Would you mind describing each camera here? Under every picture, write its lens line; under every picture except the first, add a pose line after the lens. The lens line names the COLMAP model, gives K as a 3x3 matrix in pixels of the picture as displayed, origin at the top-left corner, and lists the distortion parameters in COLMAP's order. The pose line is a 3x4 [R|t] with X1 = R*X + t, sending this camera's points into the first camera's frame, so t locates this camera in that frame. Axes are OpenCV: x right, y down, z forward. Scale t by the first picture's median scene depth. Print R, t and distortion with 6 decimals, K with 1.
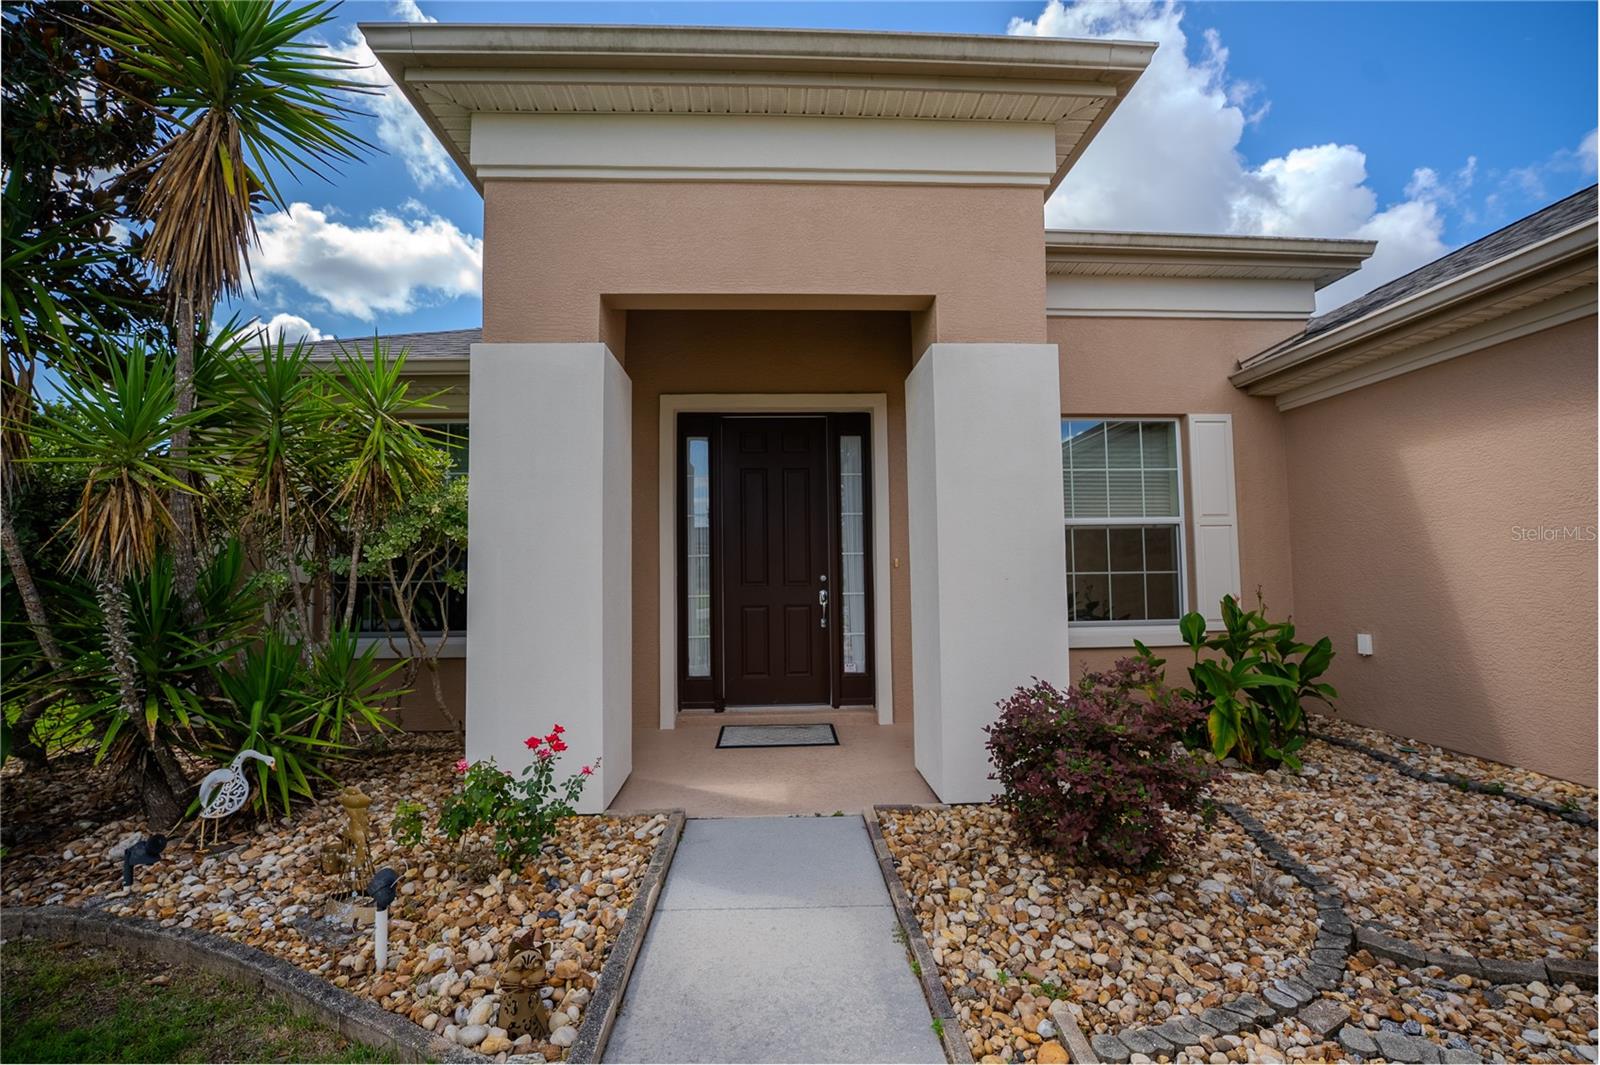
lens RADIAL K [[656.5, 0, 802.1], [0, 656.5, 534.9], [0, 0, 1]] dist [-0.029795, 0.003927]
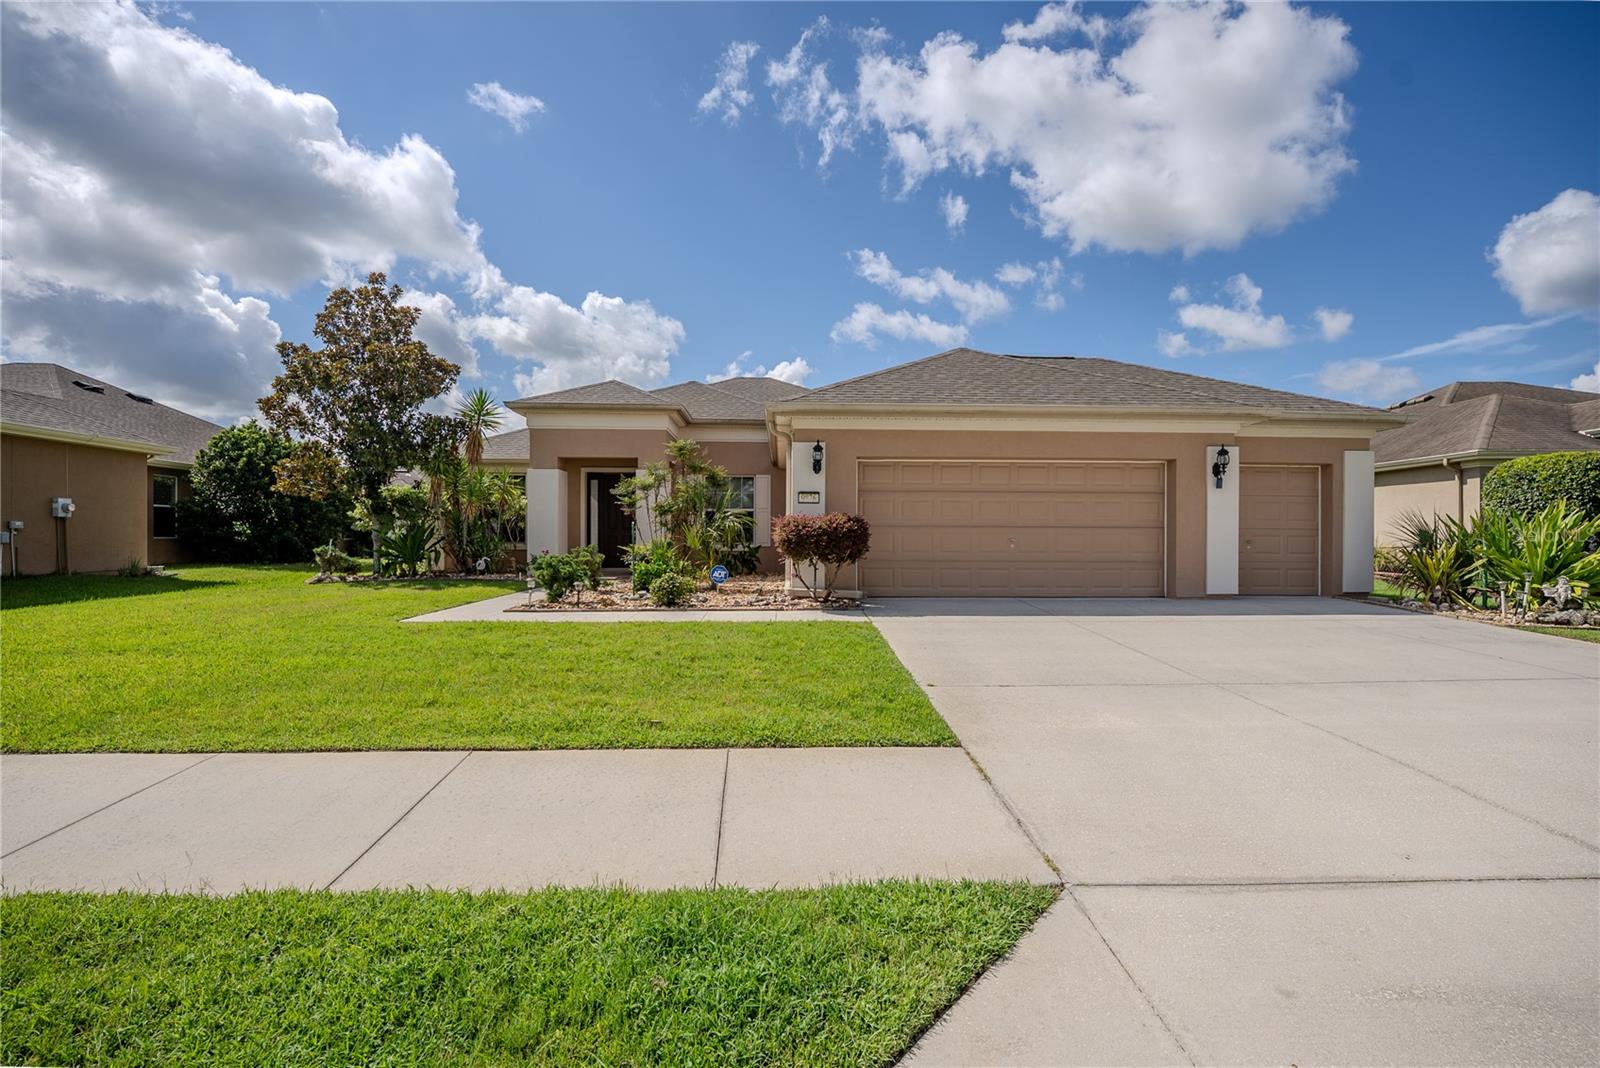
lens RADIAL K [[665.1, 0, 804.7], [0, 665.1, 536.1], [0, 0, 1]] dist [-0.054055, 0.012458]
pose [[0.999910, 0.013351, -0.001590, 1.062832], [-0.013248, 0.998518, 0.052793, -0.083956], [0.002292, -0.052767, 0.998604, -2.672143]]
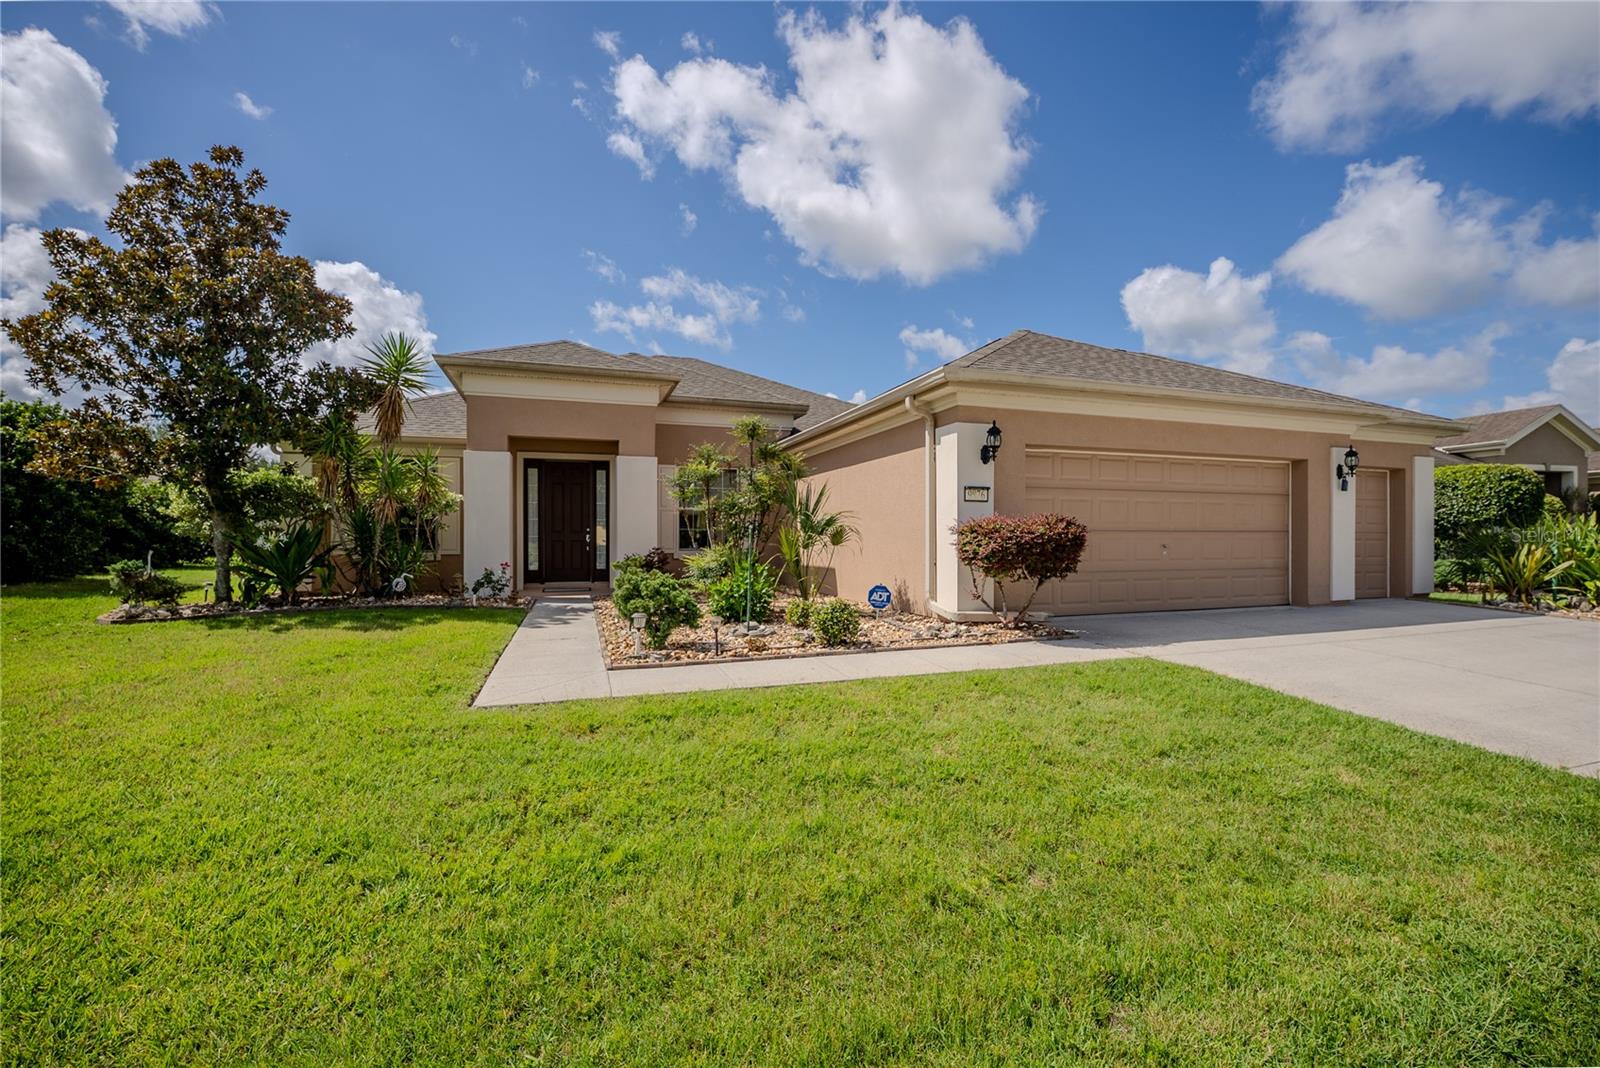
lens RADIAL K [[665.1, 0, 804.7], [0, 665.1, 536.1], [0, 0, 1]] dist [-0.054055, 0.012458]
pose [[0.960521, 0.009539, 0.278043, 0.155501], [-0.023793, 0.998567, 0.047938, -0.058495], [-0.277187, -0.052661, 0.959372, -1.979348]]
